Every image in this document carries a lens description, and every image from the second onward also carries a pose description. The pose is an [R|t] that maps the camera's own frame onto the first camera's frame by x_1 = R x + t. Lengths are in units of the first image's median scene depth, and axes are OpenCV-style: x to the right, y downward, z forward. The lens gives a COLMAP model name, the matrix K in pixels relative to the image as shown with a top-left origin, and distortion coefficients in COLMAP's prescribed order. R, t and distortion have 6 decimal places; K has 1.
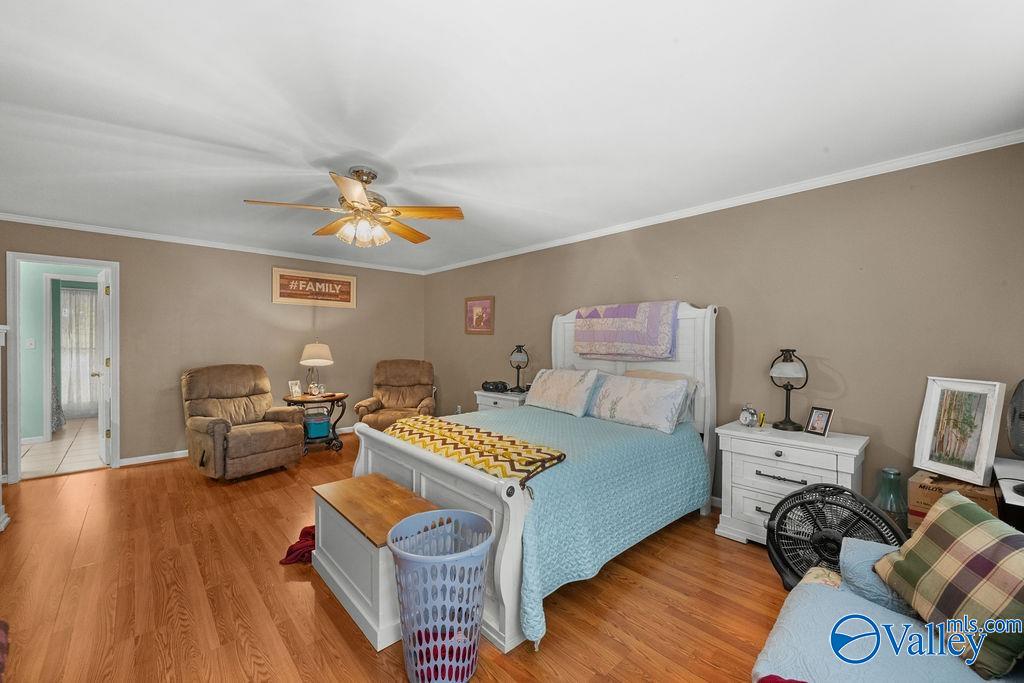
lens RADIAL K [[409.3, 0, 511.3], [0, 409.3, 336.8], [0, 0, 1]] dist [-0.000615, -0.000016]
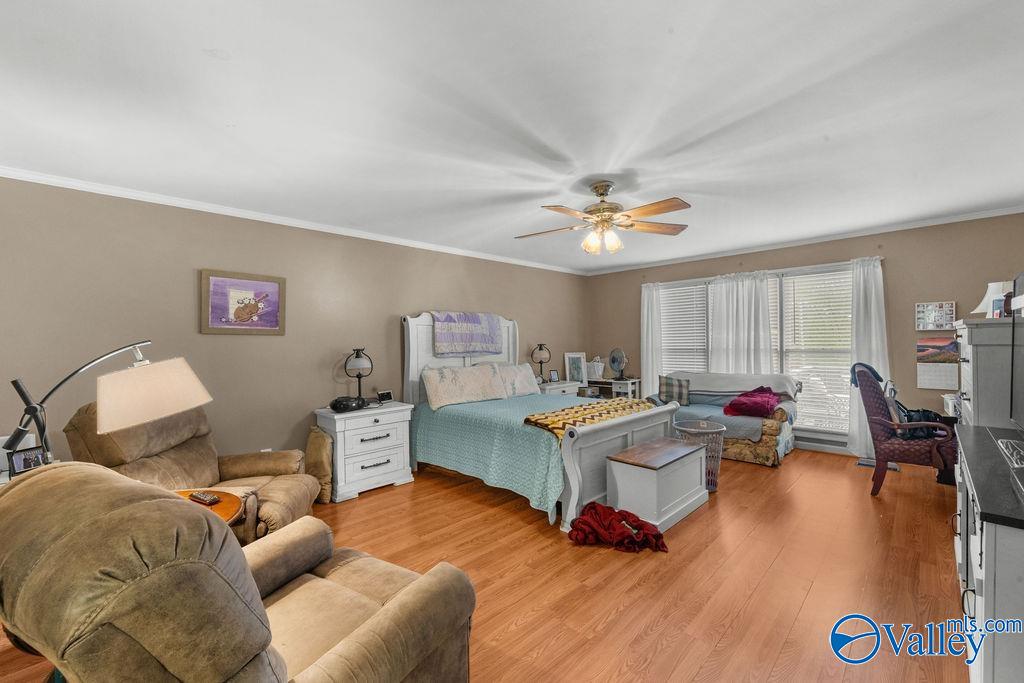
lens RADIAL K [[409.3, 0, 511.3], [0, 409.3, 336.8], [0, 0, 1]] dist [-0.000615, -0.000016]
pose [[-0.032710, 0.002538, 0.999462, -0.982224], [0.002959, 0.999993, -0.002442, -0.000586], [-0.999461, 0.002878, -0.032717, 0.872946]]
